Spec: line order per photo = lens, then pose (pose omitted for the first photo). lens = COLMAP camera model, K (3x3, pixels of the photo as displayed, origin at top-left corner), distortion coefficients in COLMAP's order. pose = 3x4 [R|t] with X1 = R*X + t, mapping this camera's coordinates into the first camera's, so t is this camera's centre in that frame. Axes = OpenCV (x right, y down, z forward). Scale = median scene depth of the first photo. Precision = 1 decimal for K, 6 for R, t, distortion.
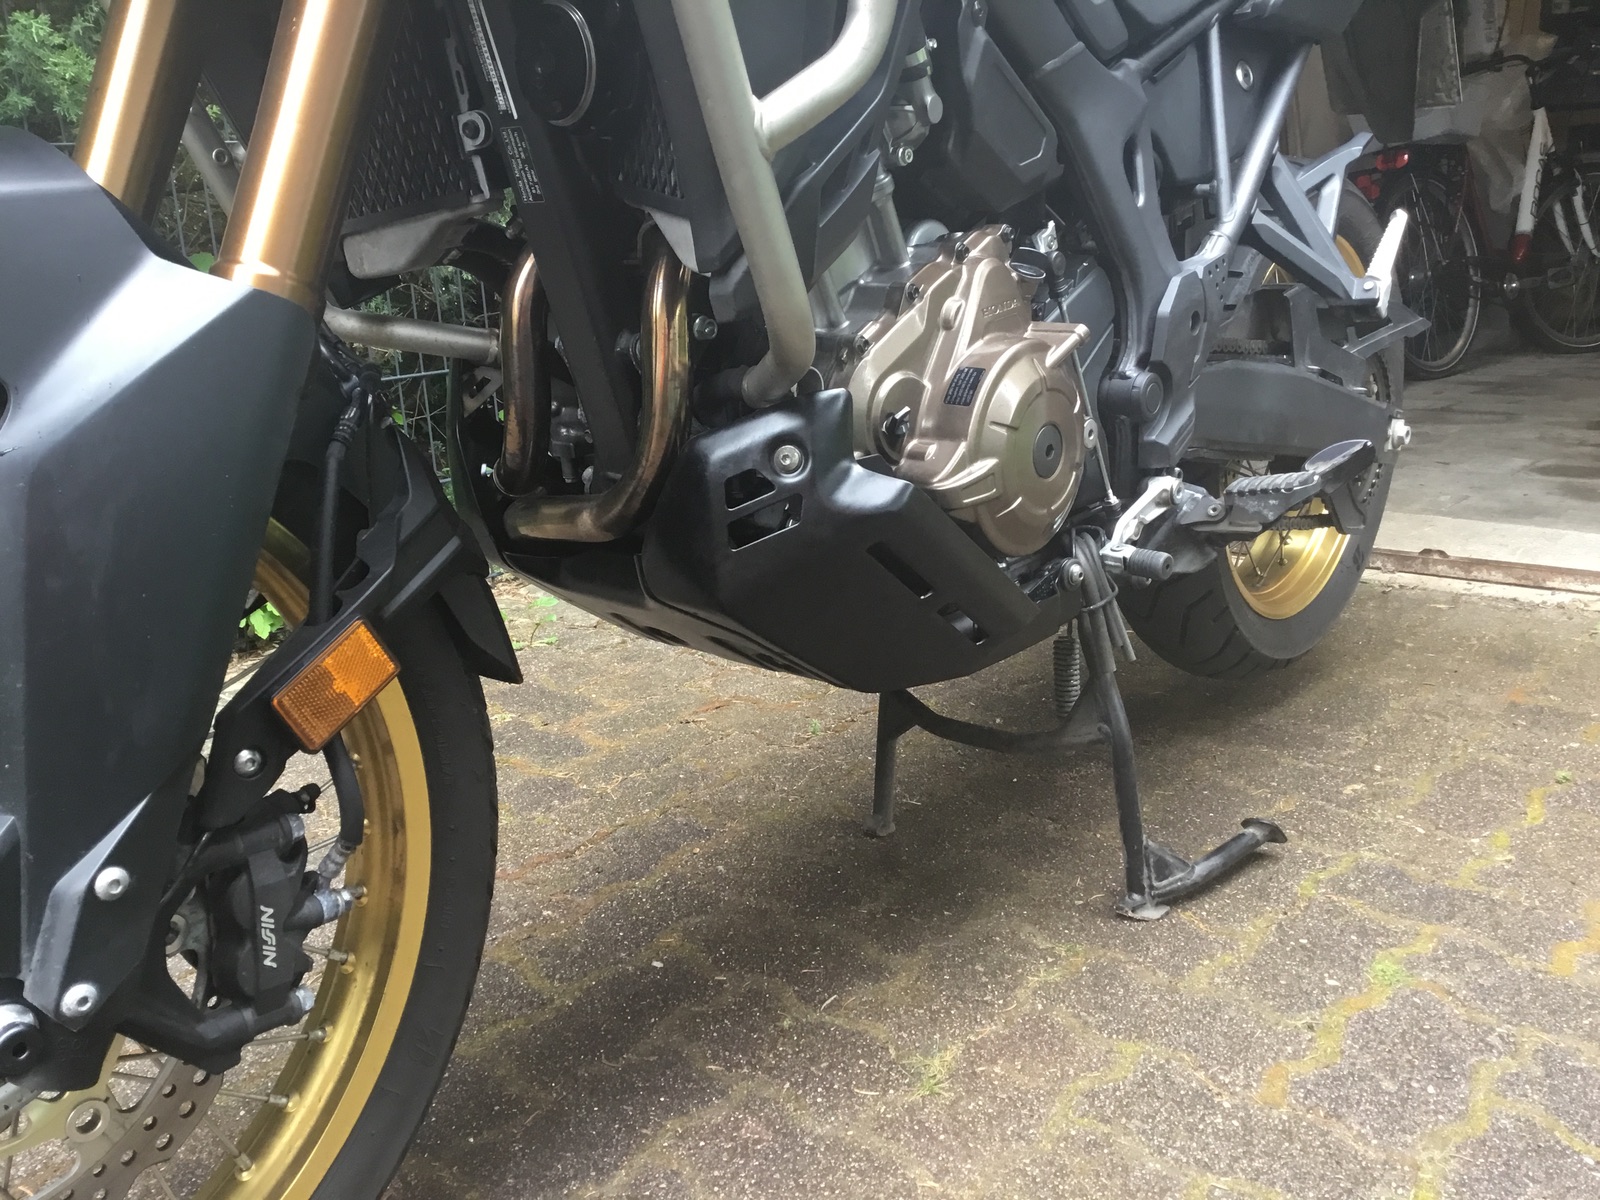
lens RADIAL K [[1642.2, 0, 804.7], [0, 1642.2, 607.8], [0, 0, 1]] dist [0.048557, 0.000000]
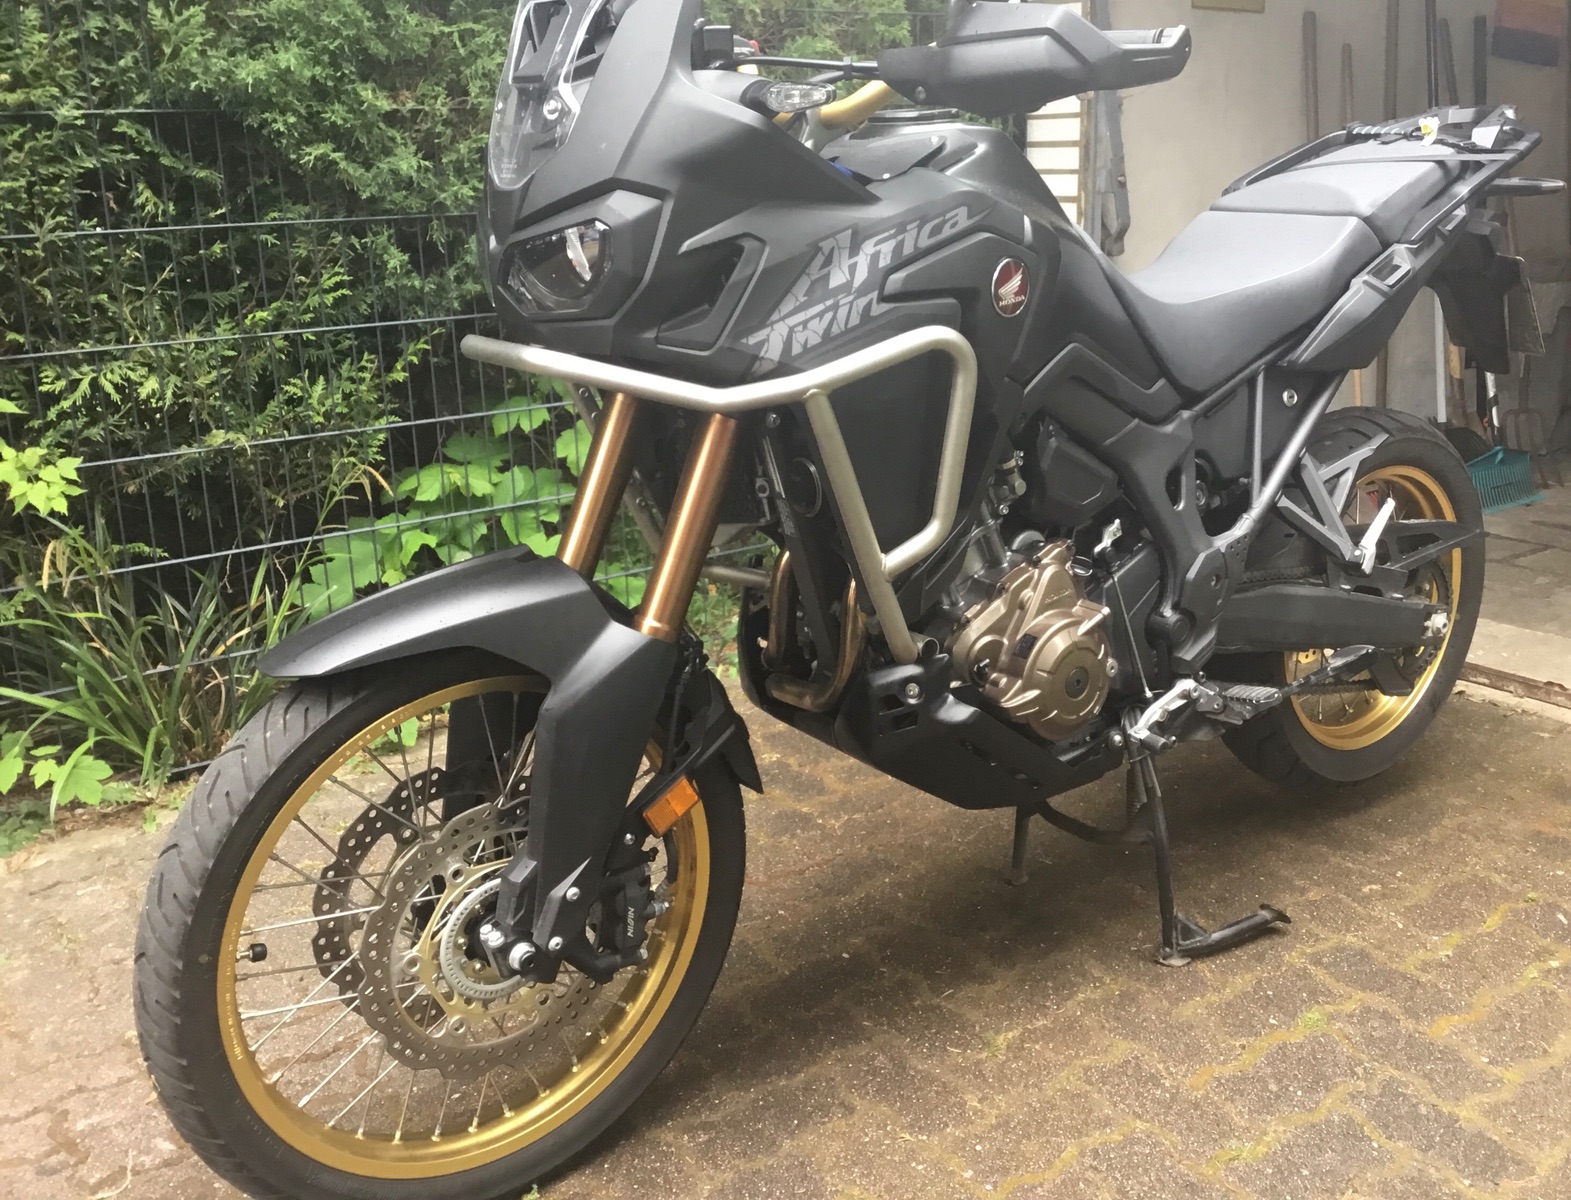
lens RADIAL K [[1447.9, 0, 786.6], [0, 1447.9, 594.1], [0, 0, 1]] dist [0.053848, 0.000000]
pose [[0.980183, 0.072771, -0.184246, 0.105827], [-0.078078, 0.996711, -0.021702, -0.112960], [0.182060, 0.035657, 0.982641, -0.466666]]
